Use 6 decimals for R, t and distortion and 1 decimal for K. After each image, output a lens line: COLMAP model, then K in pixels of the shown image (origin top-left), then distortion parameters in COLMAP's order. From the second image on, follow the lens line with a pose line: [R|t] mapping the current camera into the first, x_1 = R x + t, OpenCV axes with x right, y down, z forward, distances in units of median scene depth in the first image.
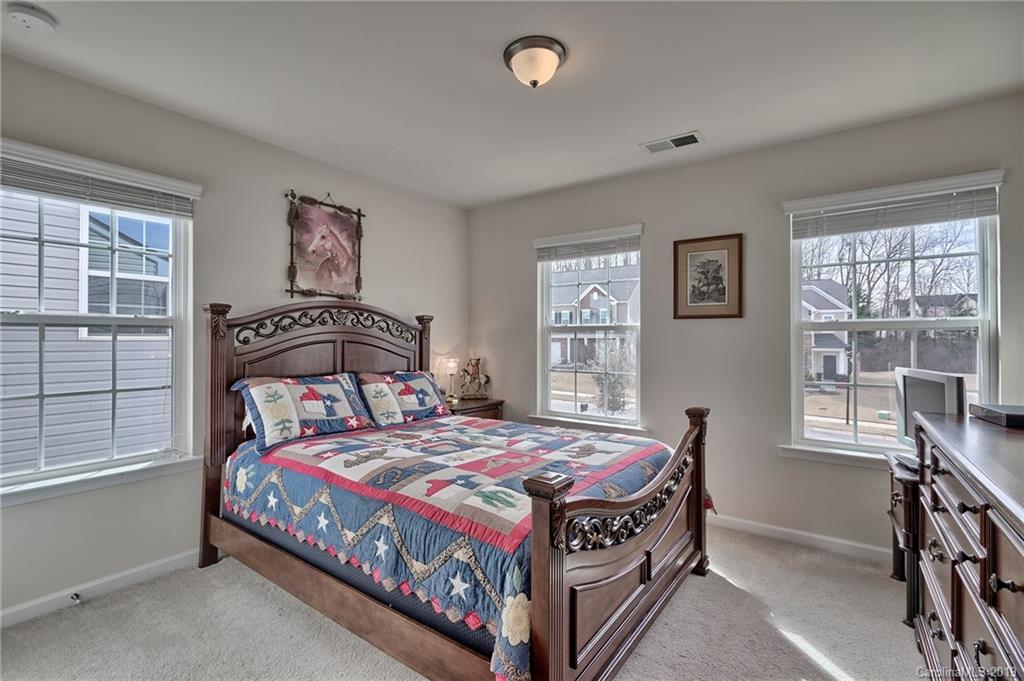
lens RADIAL K [[466.6, 0, 510.3], [0, 466.6, 335.1], [0, 0, 1]] dist [0.002493, 0.000622]
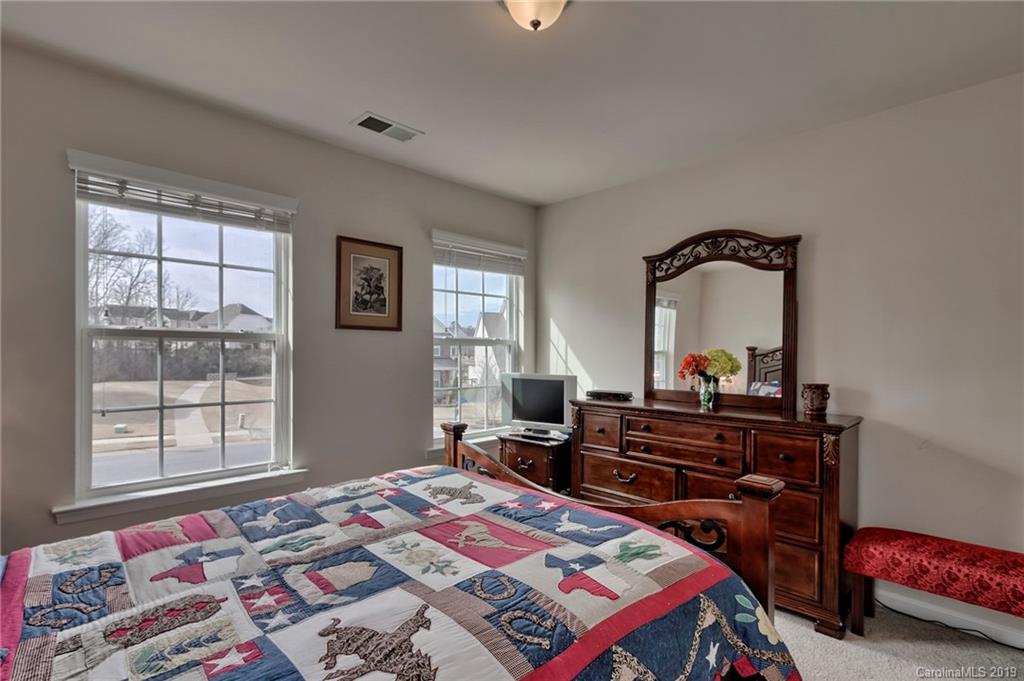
lens RADIAL K [[484.7, 0, 512.3], [0, 484.7, 353.3], [0, 0, 1]] dist [0.000236, 0.000068]
pose [[0.168478, -0.003665, 0.985699, -0.489217], [-0.013942, 0.999884, 0.006101, 0.000685], [-0.985607, -0.014770, 0.168407, 0.584720]]
